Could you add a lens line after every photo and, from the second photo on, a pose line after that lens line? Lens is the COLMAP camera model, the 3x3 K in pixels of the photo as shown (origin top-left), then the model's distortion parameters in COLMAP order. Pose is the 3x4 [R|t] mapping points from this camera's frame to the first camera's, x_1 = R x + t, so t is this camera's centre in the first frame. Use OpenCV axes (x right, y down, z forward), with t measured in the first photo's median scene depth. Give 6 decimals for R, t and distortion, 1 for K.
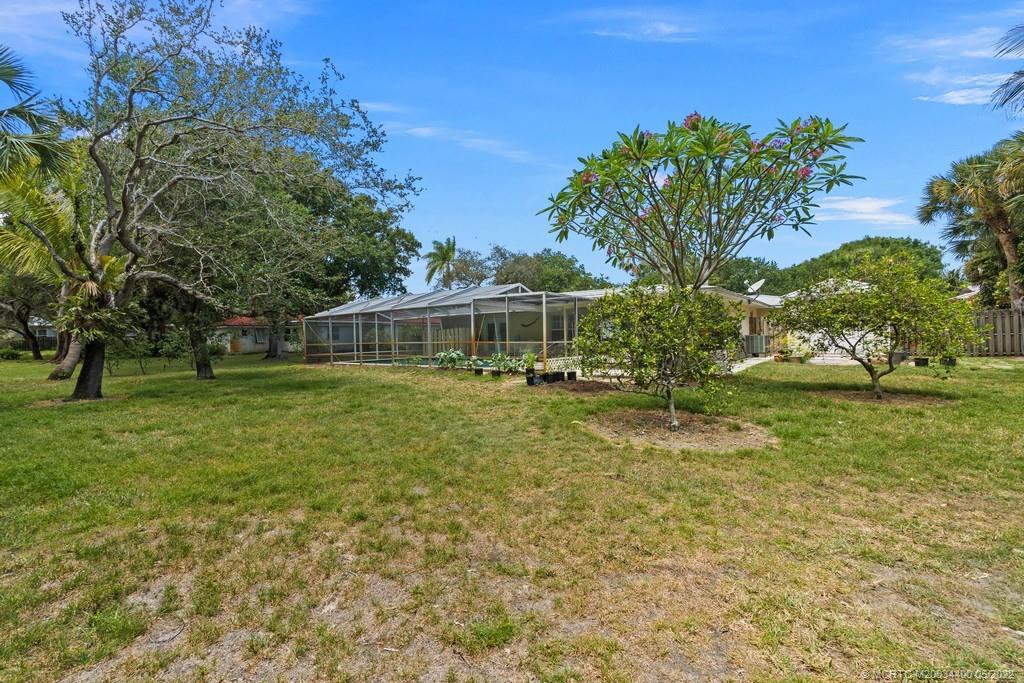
lens RADIAL K [[440.0, 0, 512.0], [0, 440.0, 341.5], [0, 0, 1]] dist [0.010995, -0.000257]
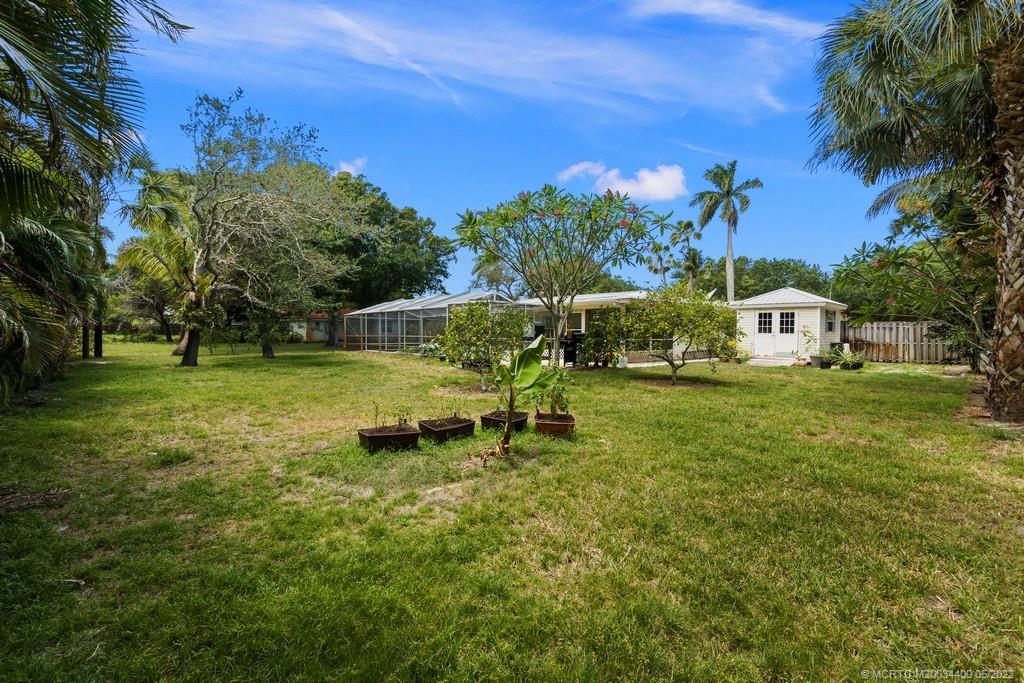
lens RADIAL K [[443.8, 0, 512.0], [0, 443.8, 341.5], [0, 0, 1]] dist [-0.001385, -0.000046]
pose [[0.986408, 0.028679, -0.161792, 0.241484], [-0.027204, 0.999566, 0.011322, -0.004186], [0.162046, -0.006767, 0.986760, -0.205892]]
